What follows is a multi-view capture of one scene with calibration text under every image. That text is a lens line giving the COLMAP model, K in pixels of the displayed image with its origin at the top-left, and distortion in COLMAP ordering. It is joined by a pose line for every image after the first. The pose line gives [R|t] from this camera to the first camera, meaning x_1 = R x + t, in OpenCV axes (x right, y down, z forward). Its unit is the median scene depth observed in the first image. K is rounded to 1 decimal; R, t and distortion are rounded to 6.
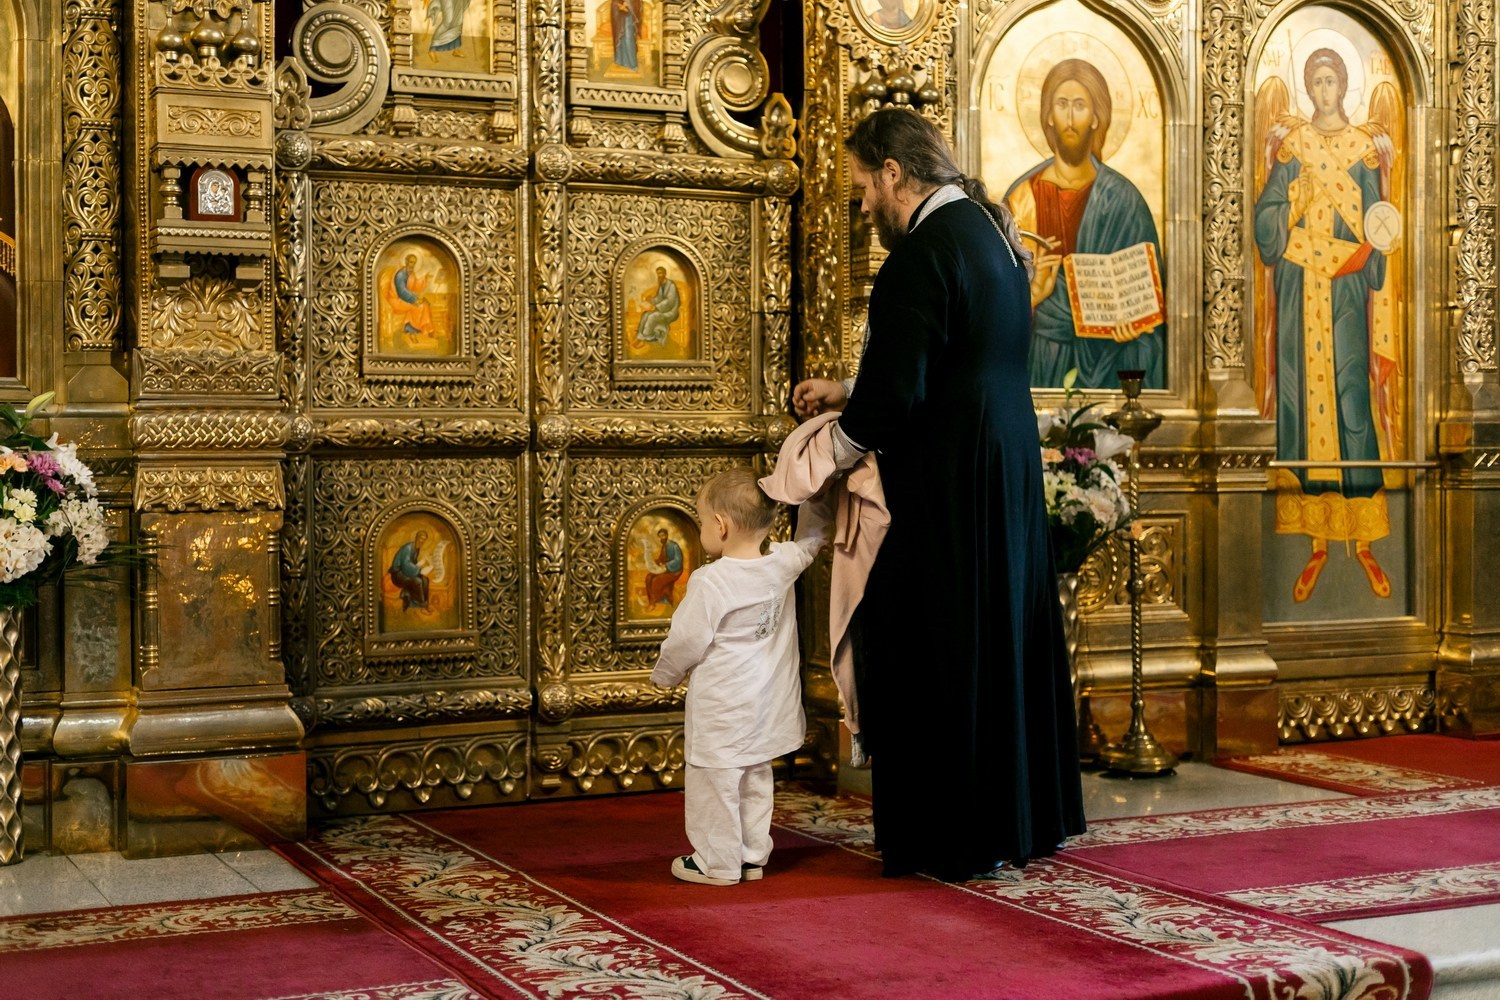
lens RADIAL K [[2178.2, 0, 750.0], [0, 2178.2, 500.0], [0, 0, 1]] dist [0.005658, -0.074047]
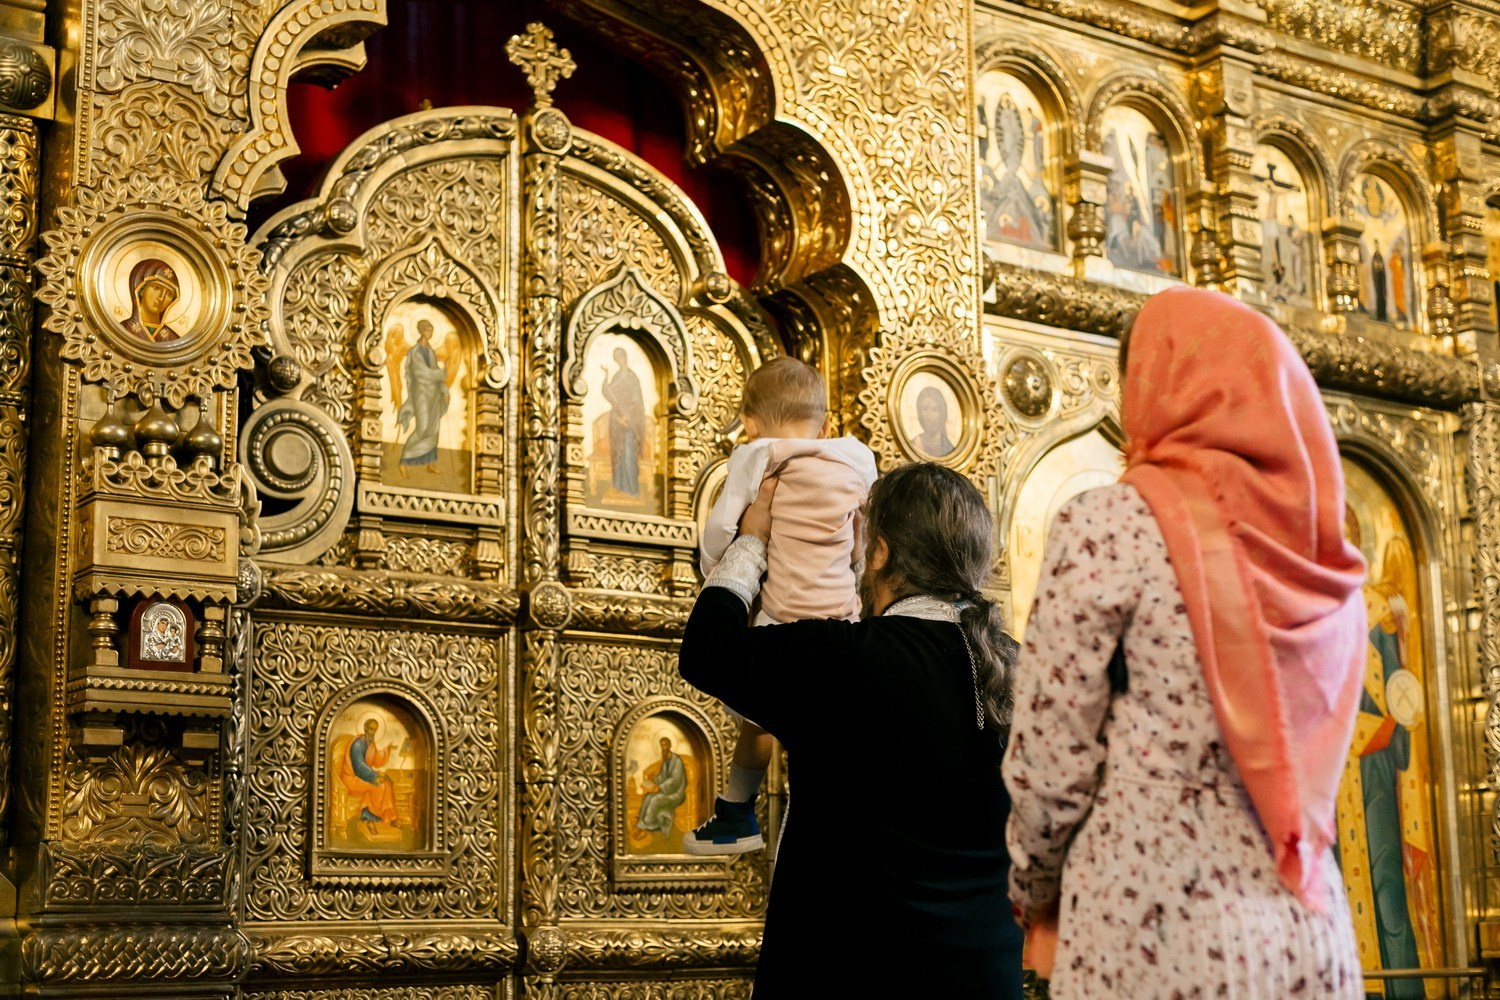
lens RADIAL K [[2261.3, 0, 750.0], [0, 2261.3, 500.0], [0, 0, 1]] dist [0.006454, -0.087804]
pose [[0.981145, 0.024677, 0.191691, -0.182293], [0.017711, 0.976163, -0.216317, -0.012448], [-0.192460, 0.215633, 0.957320, 0.189574]]
